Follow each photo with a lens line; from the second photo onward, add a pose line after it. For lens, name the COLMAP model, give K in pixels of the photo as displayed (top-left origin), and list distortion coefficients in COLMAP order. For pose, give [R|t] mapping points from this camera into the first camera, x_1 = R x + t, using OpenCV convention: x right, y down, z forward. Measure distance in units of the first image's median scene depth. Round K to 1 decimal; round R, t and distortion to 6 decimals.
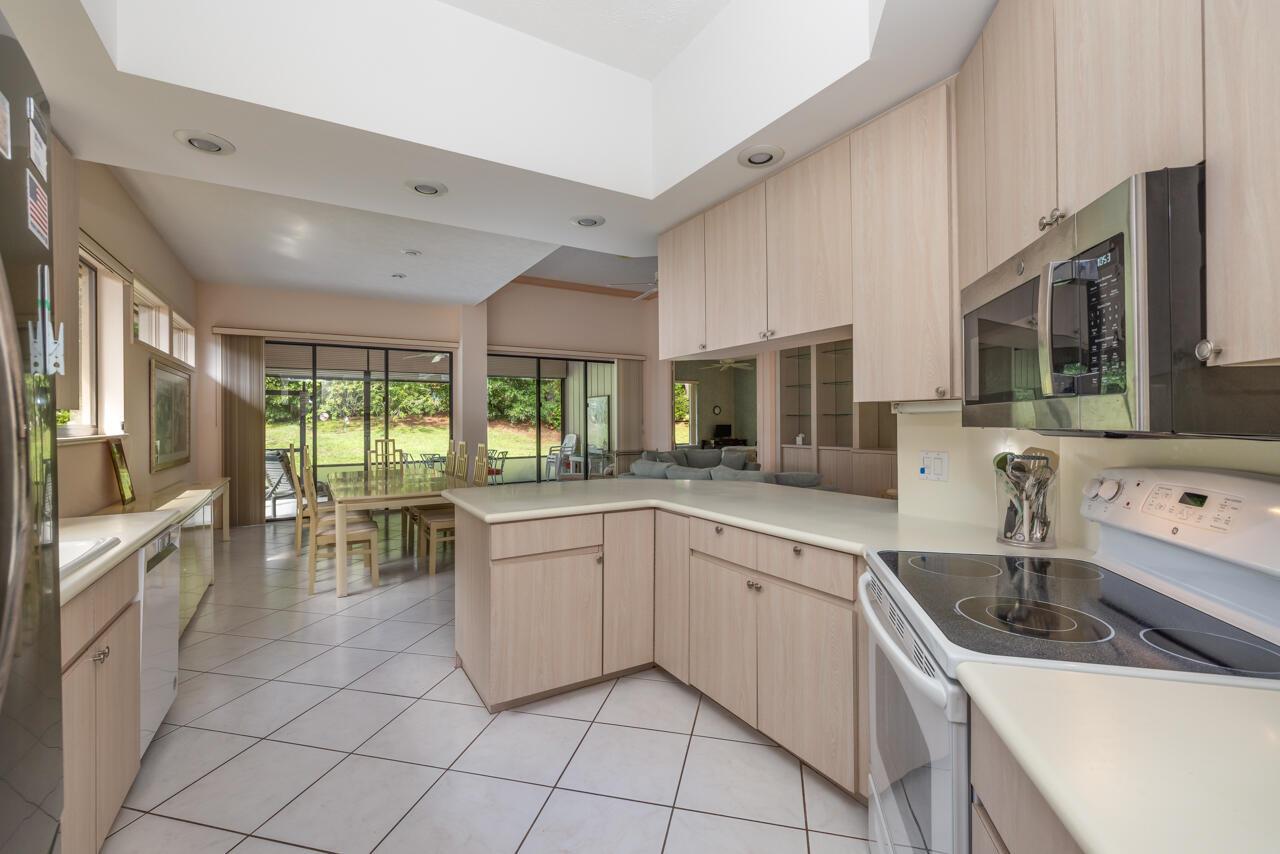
lens RADIAL K [[544.1, 0, 642.5], [0, 544.1, 414.2], [0, 0, 1]] dist [0.000353, 0.000349]
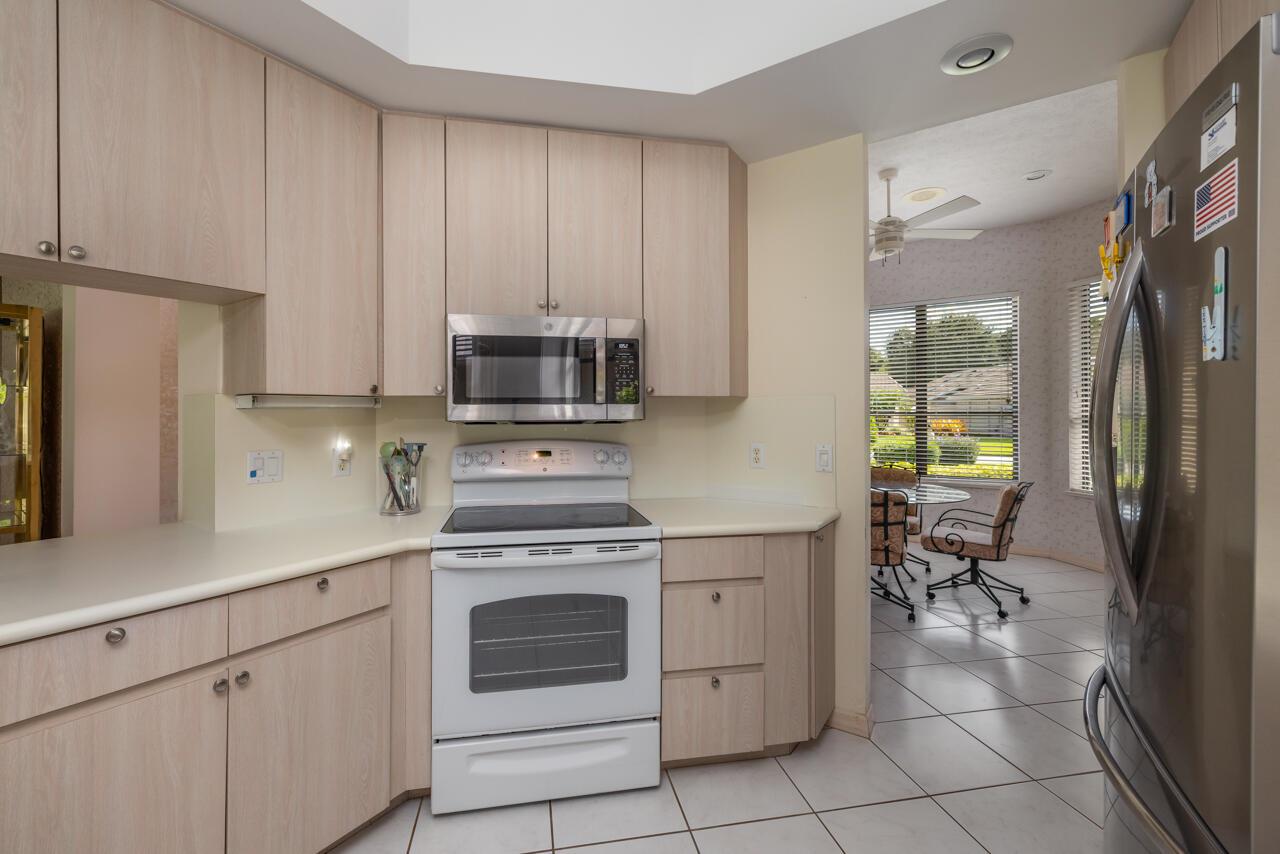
lens RADIAL K [[544.1, 0, 642.5], [0, 544.1, 414.2], [0, 0, 1]] dist [0.000353, 0.000349]
pose [[-0.454567, 0.009536, 0.890661, -0.545922], [-0.005663, 0.999892, -0.013596, 0.016128], [-0.890694, -0.011224, -0.454464, 0.842020]]
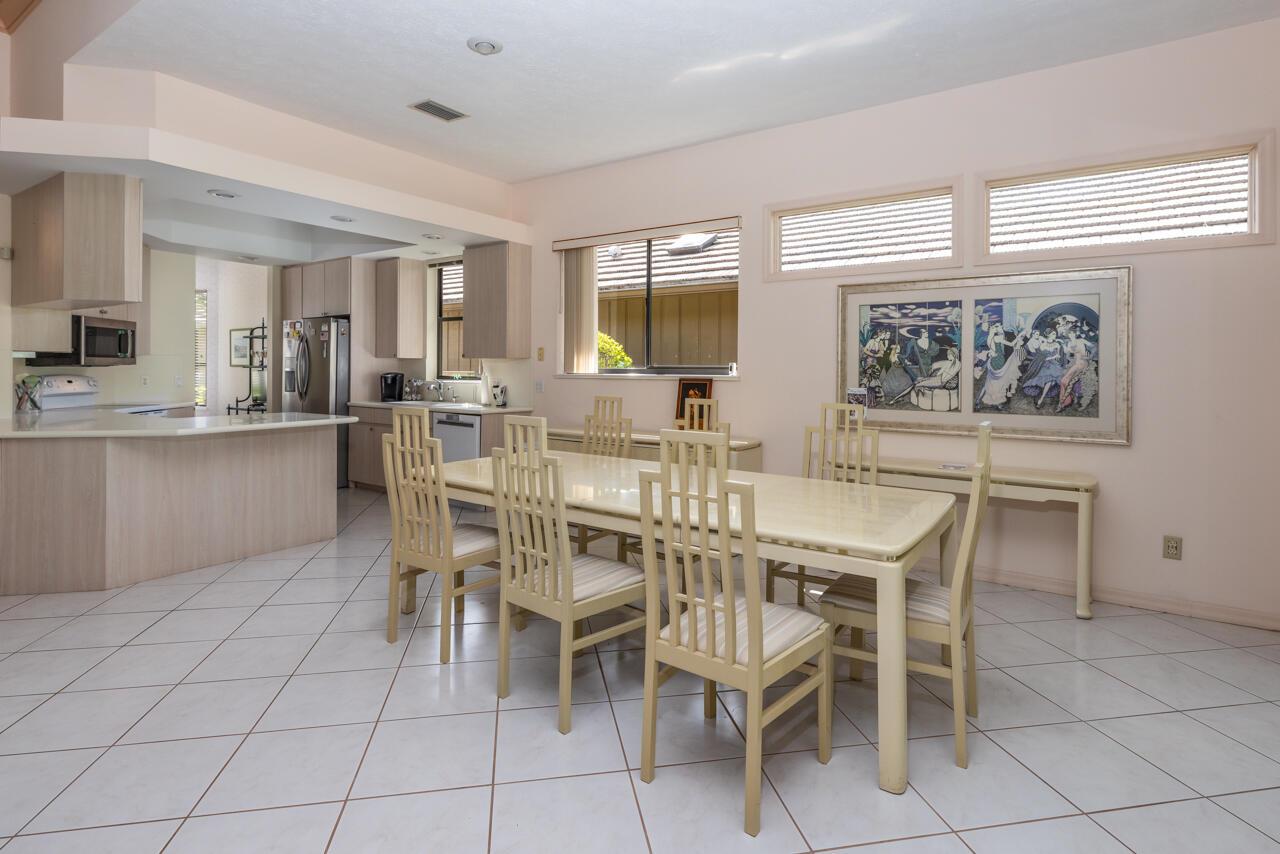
lens RADIAL K [[622.5, 0, 637.8], [0, 622.5, 366.3], [0, 0, 1]] dist [-0.004514, -0.000500]
pose [[-0.893396, -0.000493, -0.449271, -0.395293], [0.005114, 0.999923, -0.011267, 0.059920], [0.449242, -0.012364, -0.893325, 3.733399]]
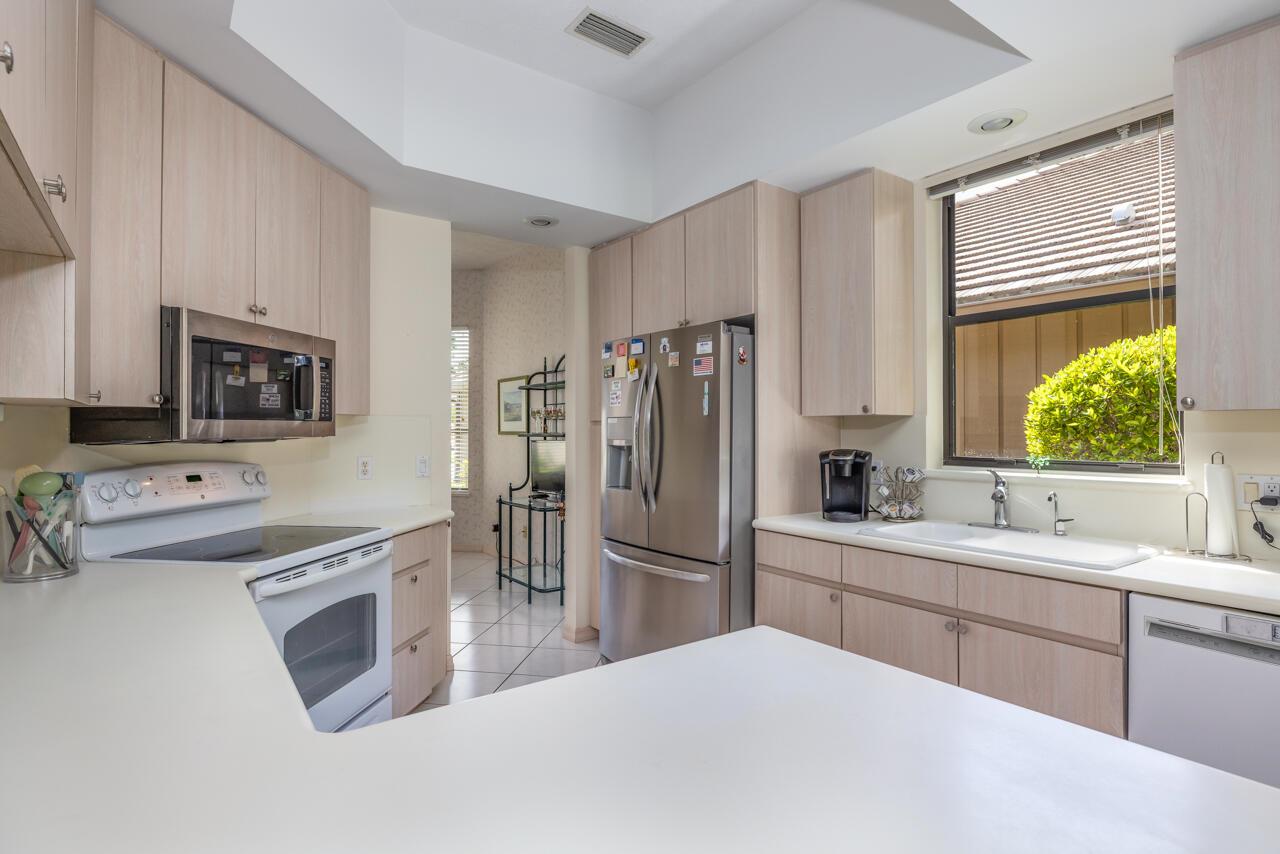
lens RADIAL K [[629.5, 0, 640.5], [0, 629.5, 432.0], [0, 0, 1]] dist [0.001103, 0.000269]
pose [[-0.991797, 0.007487, -0.127603, -0.093284], [0.008607, 0.999929, -0.008233, 0.019035], [0.127532, -0.009264, -0.991791, 1.656854]]
